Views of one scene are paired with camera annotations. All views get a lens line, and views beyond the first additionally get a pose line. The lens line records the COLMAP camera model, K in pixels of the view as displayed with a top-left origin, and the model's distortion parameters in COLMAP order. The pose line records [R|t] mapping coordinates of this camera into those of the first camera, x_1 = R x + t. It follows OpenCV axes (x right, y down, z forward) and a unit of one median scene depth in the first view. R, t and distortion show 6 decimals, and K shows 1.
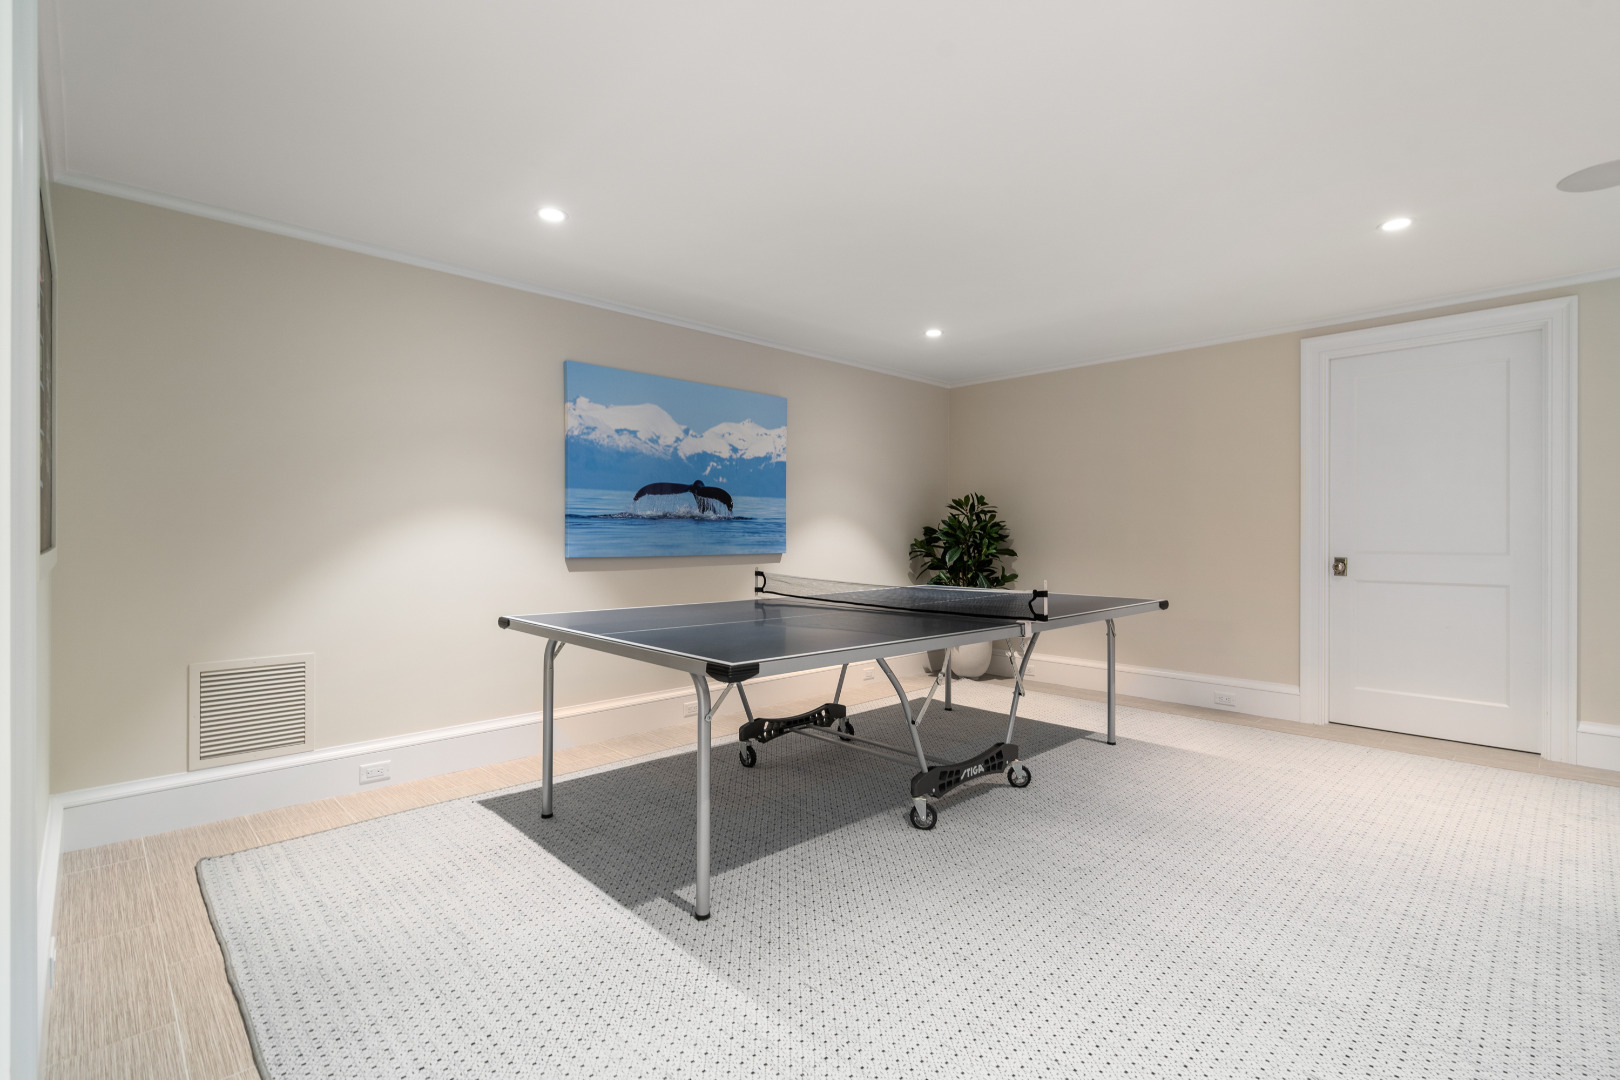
lens RADIAL K [[745.8, 0, 810.3], [0, 745.8, 528.1], [0, 0, 1]] dist [-0.005305, -0.000512]
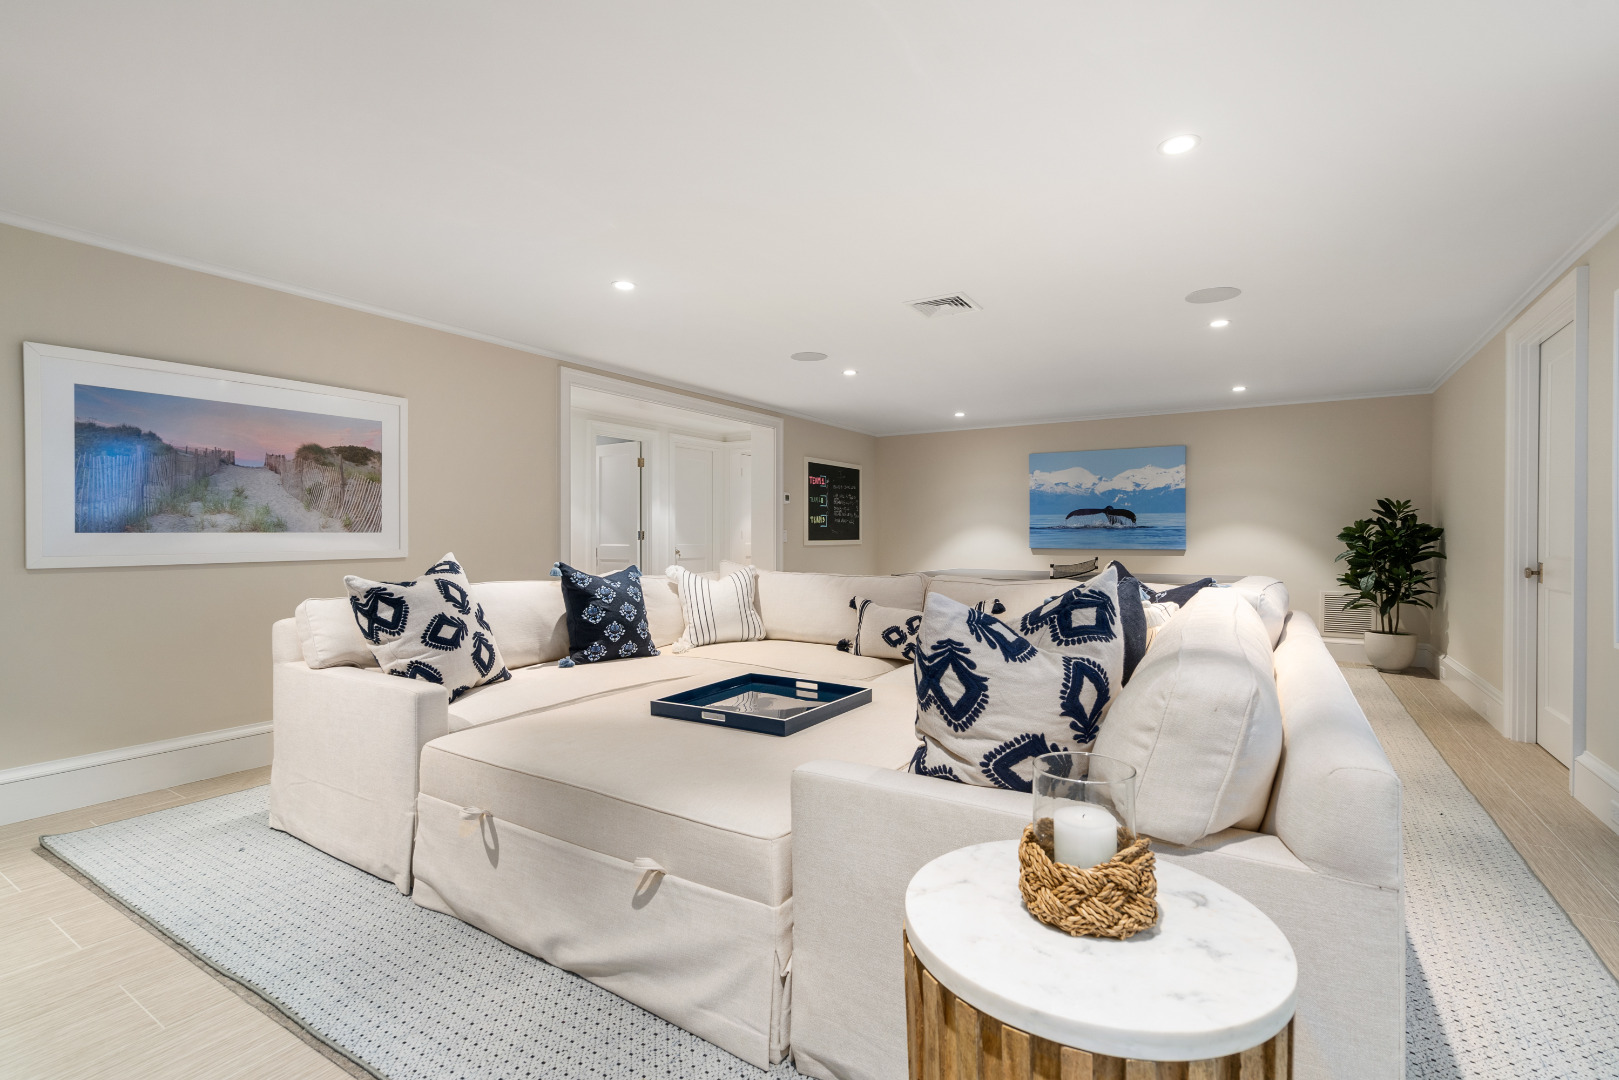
lens RADIAL K [[745.3, 0, 811.5], [0, 745.3, 537.1], [0, 0, 1]] dist [-0.005305, -0.000512]
pose [[0.242567, 0.001919, -0.970133, 1.358221], [0.008042, 0.999960, 0.003989, -0.003843], [0.970101, -0.008770, 0.242541, -0.092355]]
